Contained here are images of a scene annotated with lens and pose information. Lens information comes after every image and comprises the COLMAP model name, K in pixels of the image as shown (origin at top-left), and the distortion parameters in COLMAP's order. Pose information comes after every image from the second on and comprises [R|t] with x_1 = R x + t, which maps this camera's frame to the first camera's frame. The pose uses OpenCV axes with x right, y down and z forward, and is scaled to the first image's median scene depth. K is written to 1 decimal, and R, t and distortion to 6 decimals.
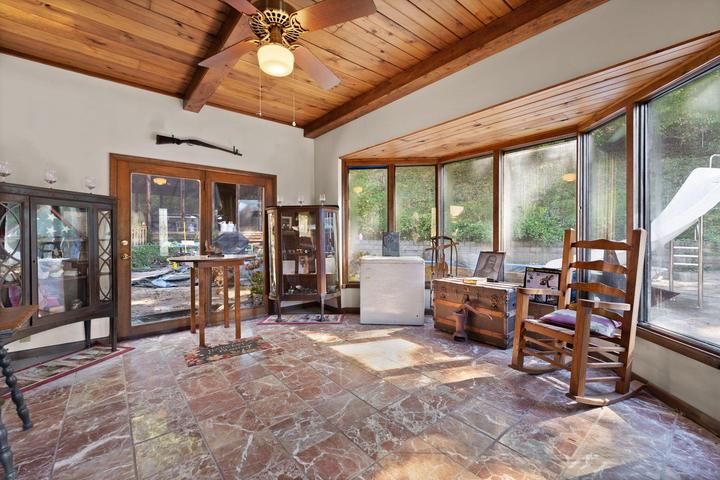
lens RADIAL K [[301.1, 0, 360.0], [0, 301.1, 240.0], [0, 0, 1]] dist [0.000915, 0.000264]
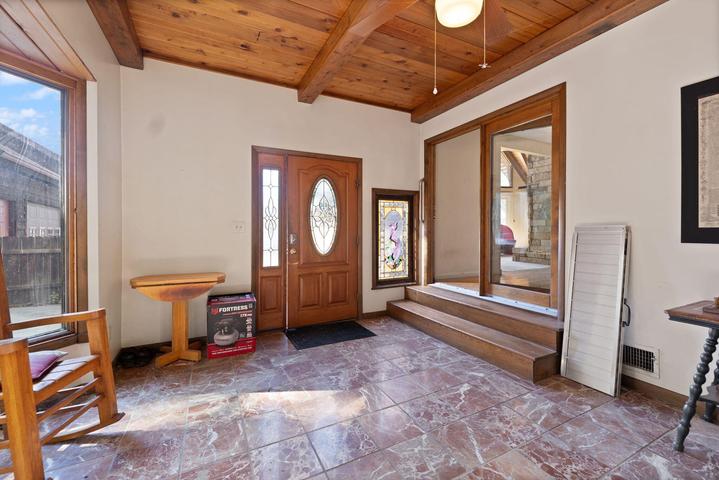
lens RADIAL K [[300.7, 0, 359.5], [0, 300.7, 240.0], [0, 0, 1]] dist [0.000915, 0.000264]
pose [[-0.973522, 0.001901, 0.228585, -0.227652], [0.007968, 0.999640, 0.025621, -0.021401], [-0.228454, 0.026764, -0.973187, 2.018092]]
